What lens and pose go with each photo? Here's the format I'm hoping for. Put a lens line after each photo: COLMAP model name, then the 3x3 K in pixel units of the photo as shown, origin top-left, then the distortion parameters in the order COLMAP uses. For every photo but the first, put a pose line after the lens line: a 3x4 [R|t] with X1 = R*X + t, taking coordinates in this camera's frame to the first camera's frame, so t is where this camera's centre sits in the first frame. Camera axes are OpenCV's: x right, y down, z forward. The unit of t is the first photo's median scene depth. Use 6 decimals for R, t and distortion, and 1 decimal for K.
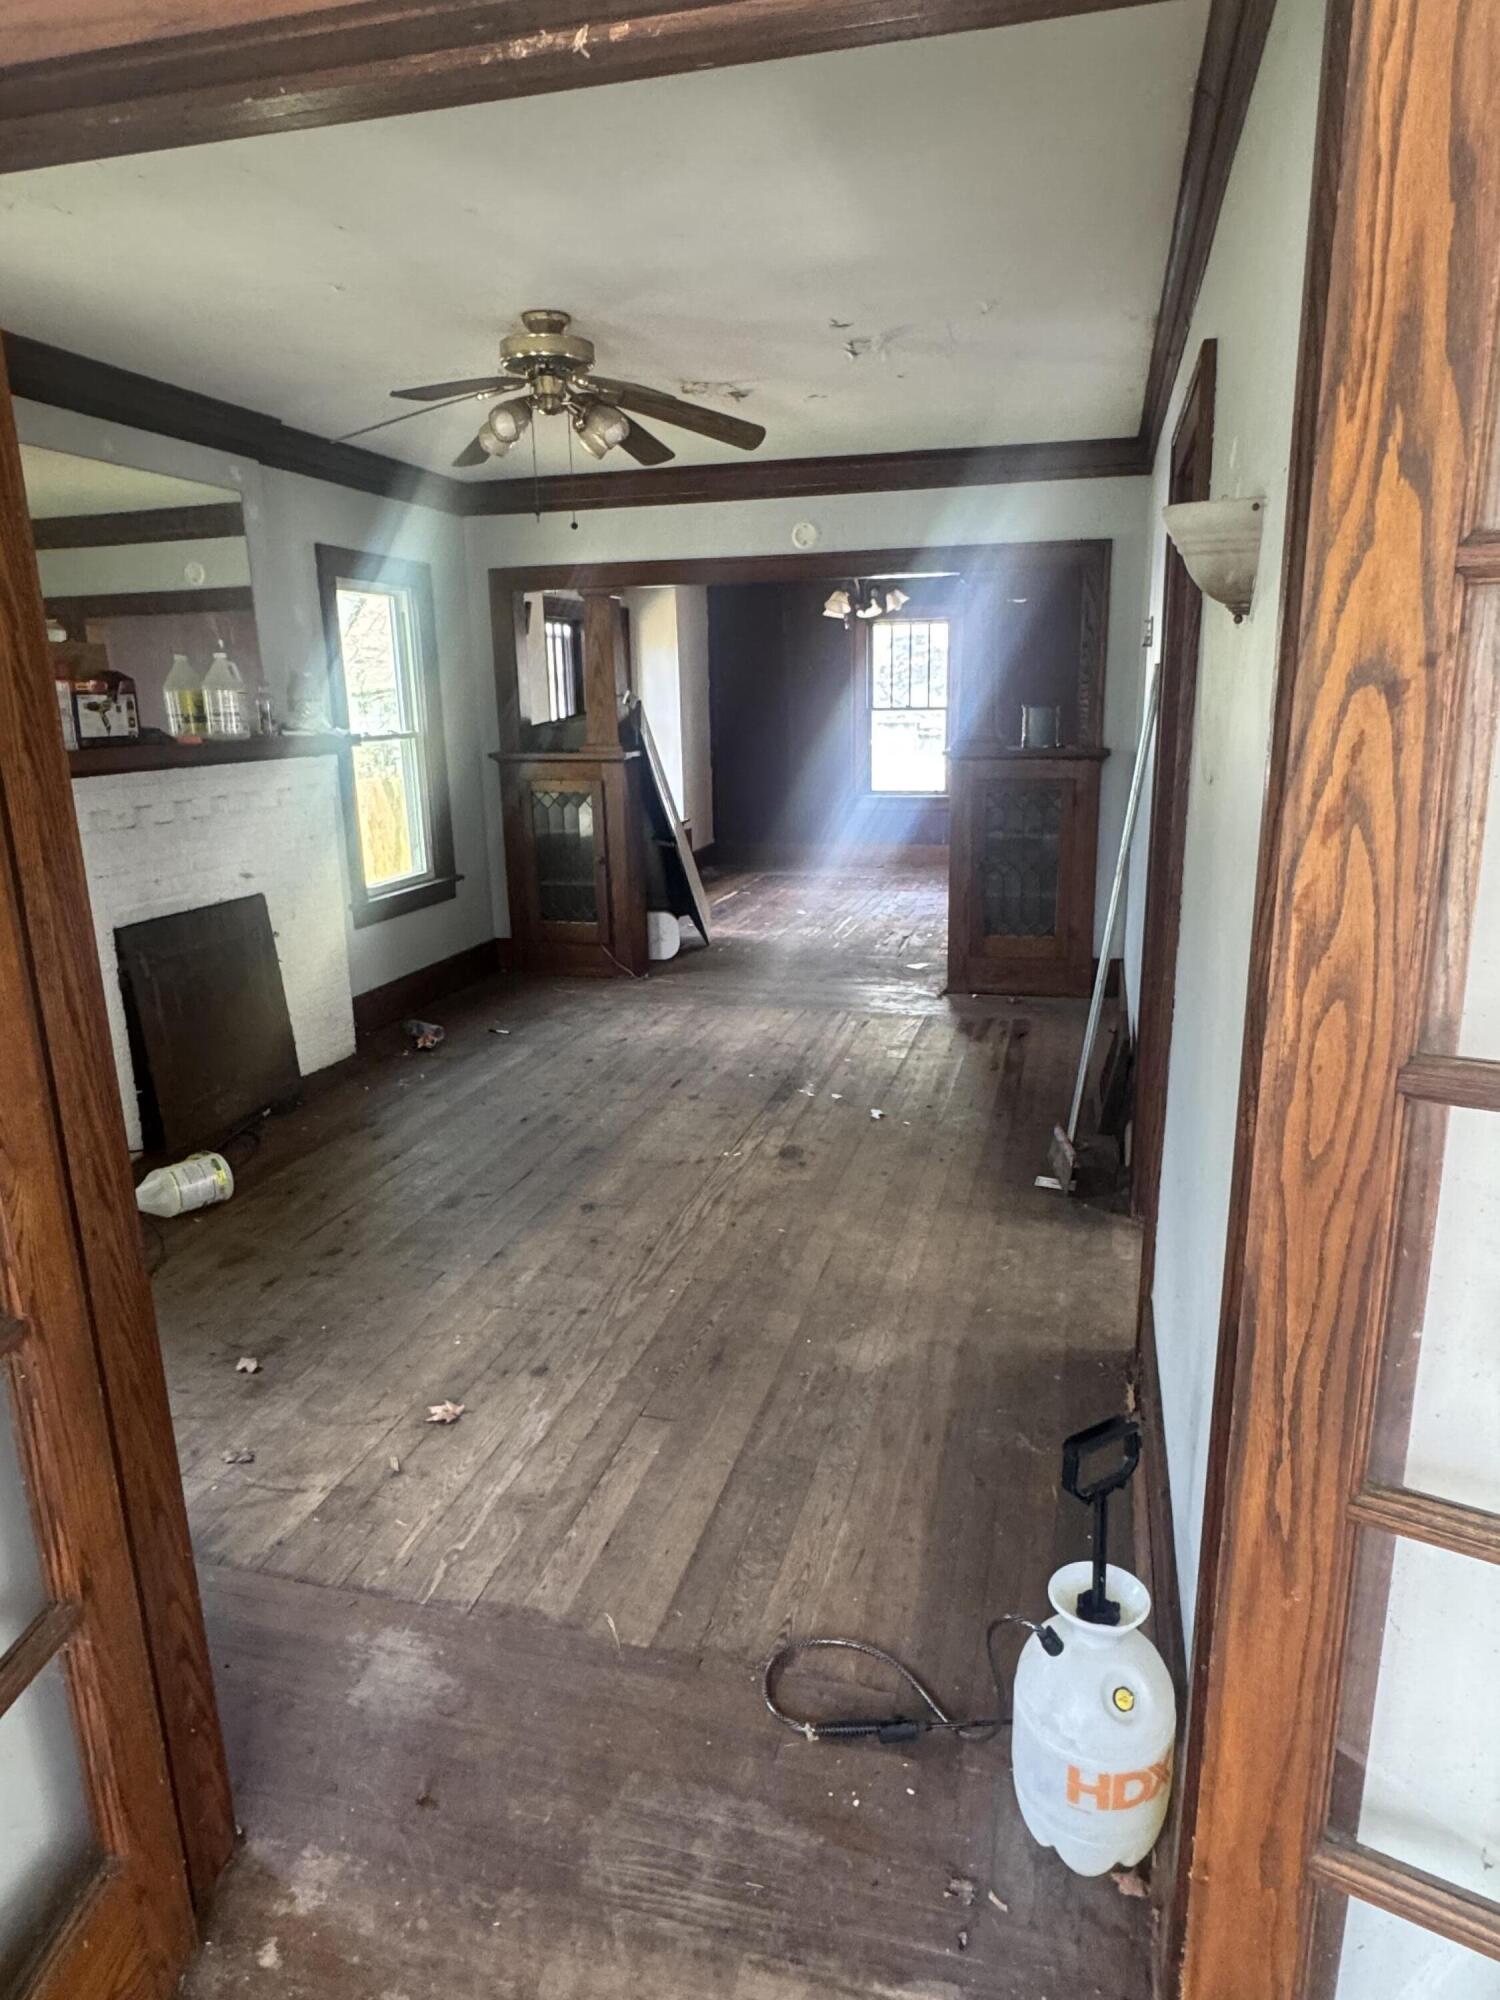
lens RADIAL K [[1227.6, 0, 752.1], [0, 1227.6, 1002.0], [0, 0, 1]] dist [-0.006024, -0.000789]
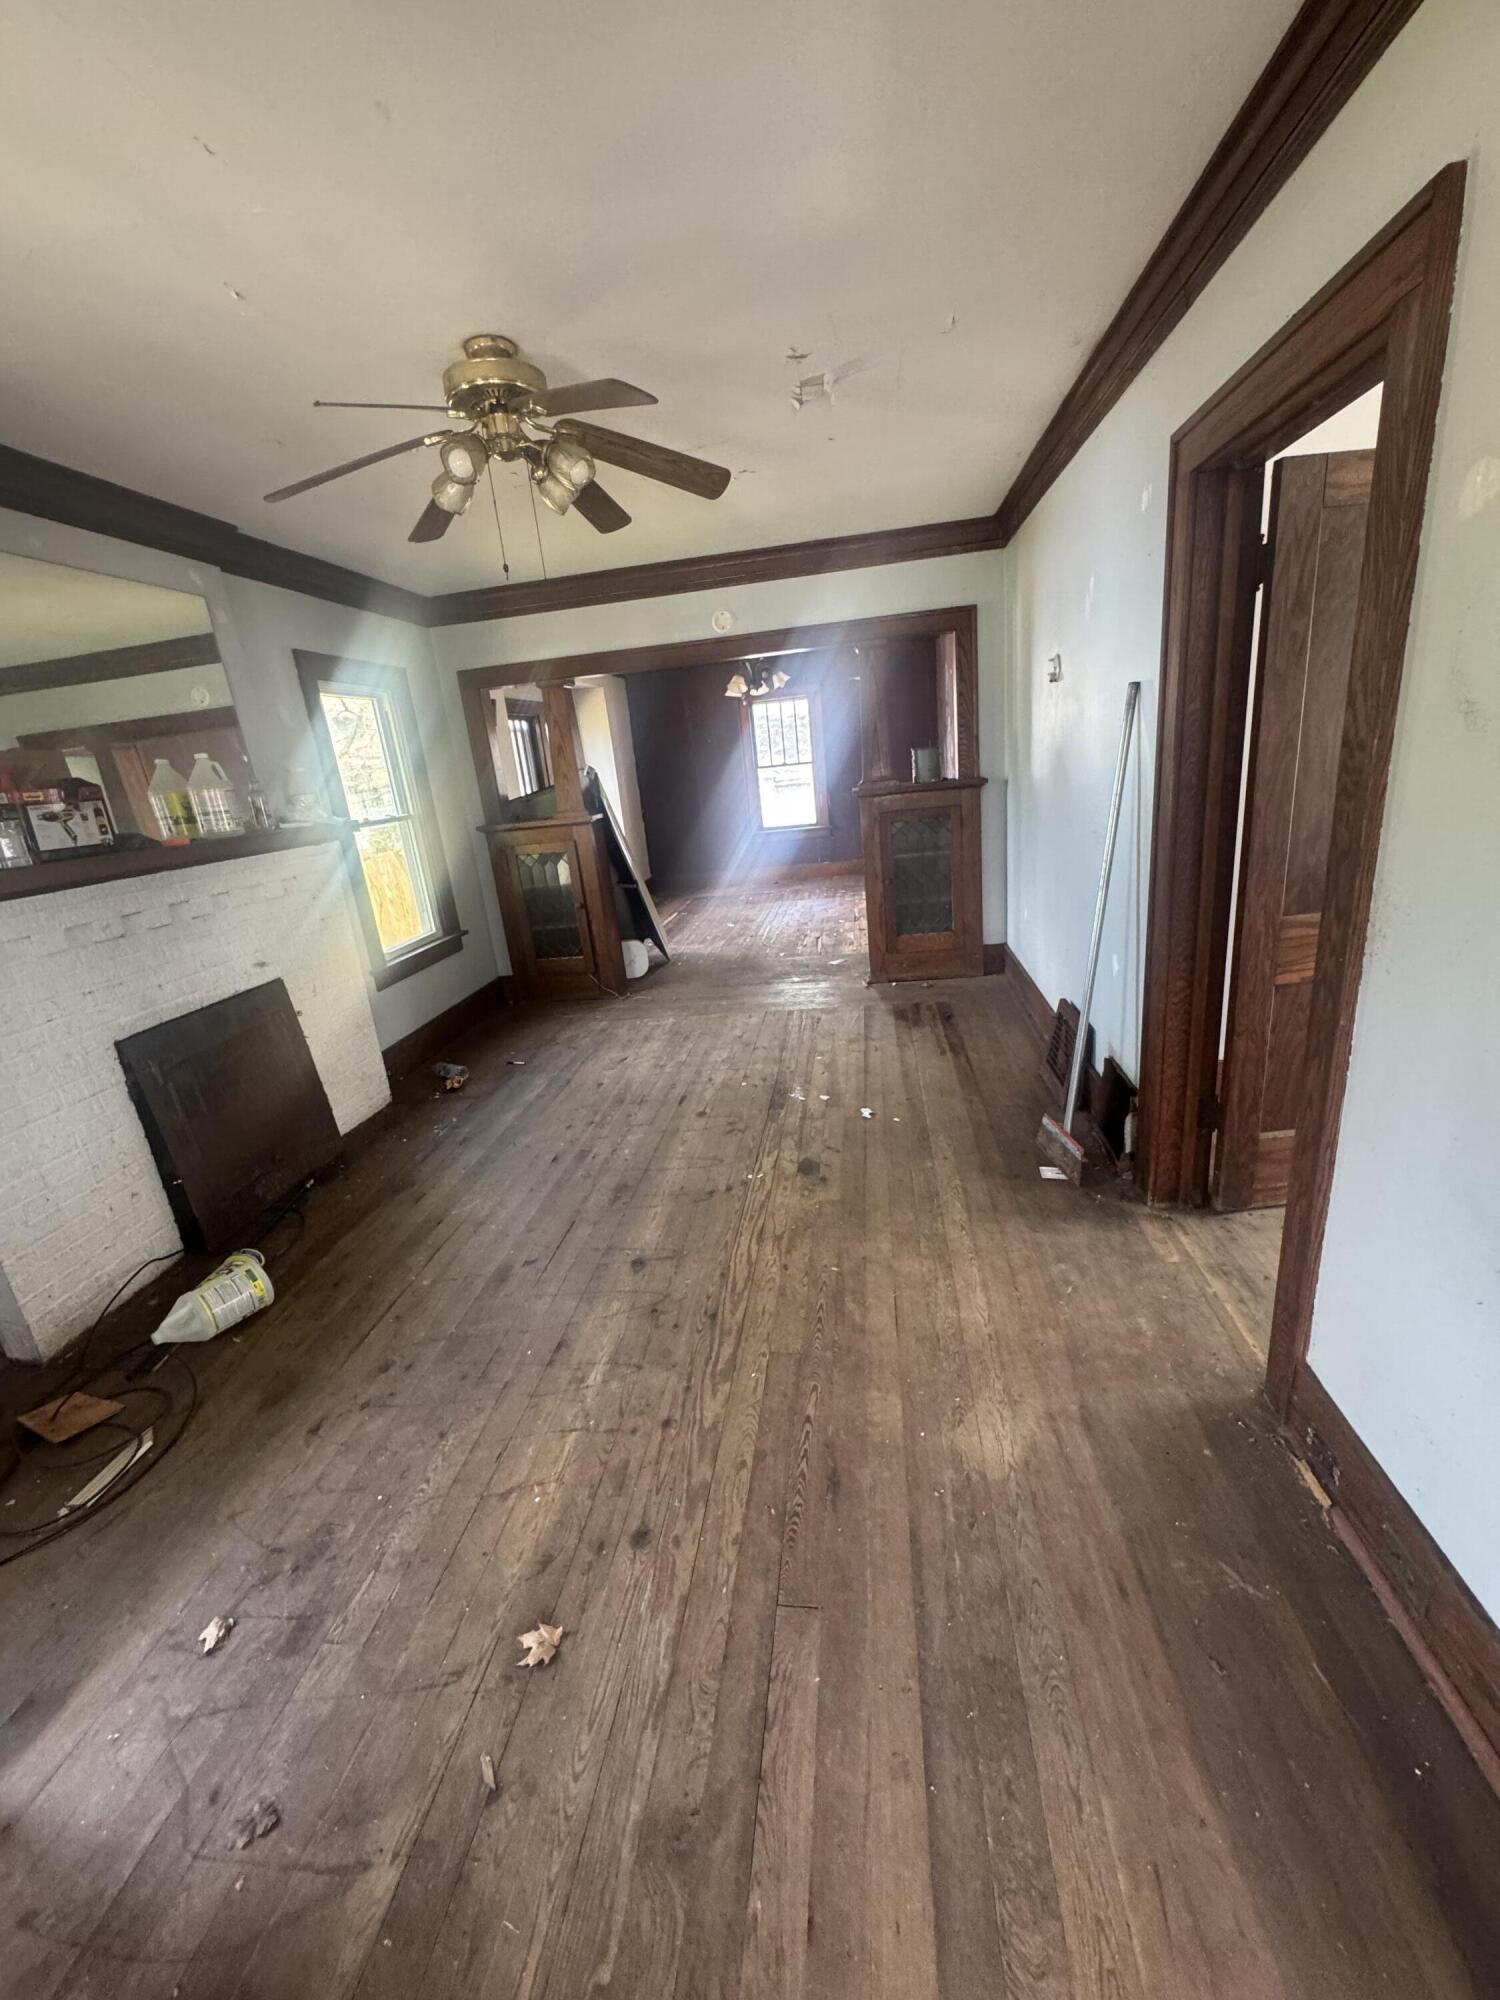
lens RADIAL K [[795.1, 0, 750.4], [0, 795.1, 1001.4], [0, 0, 1]] dist [-0.004179, -0.000032]
pose [[0.988373, -0.113853, 0.100780, -0.070855], [0.109512, 0.992844, 0.047617, -0.061127], [-0.105480, -0.036027, 0.993769, 0.289269]]
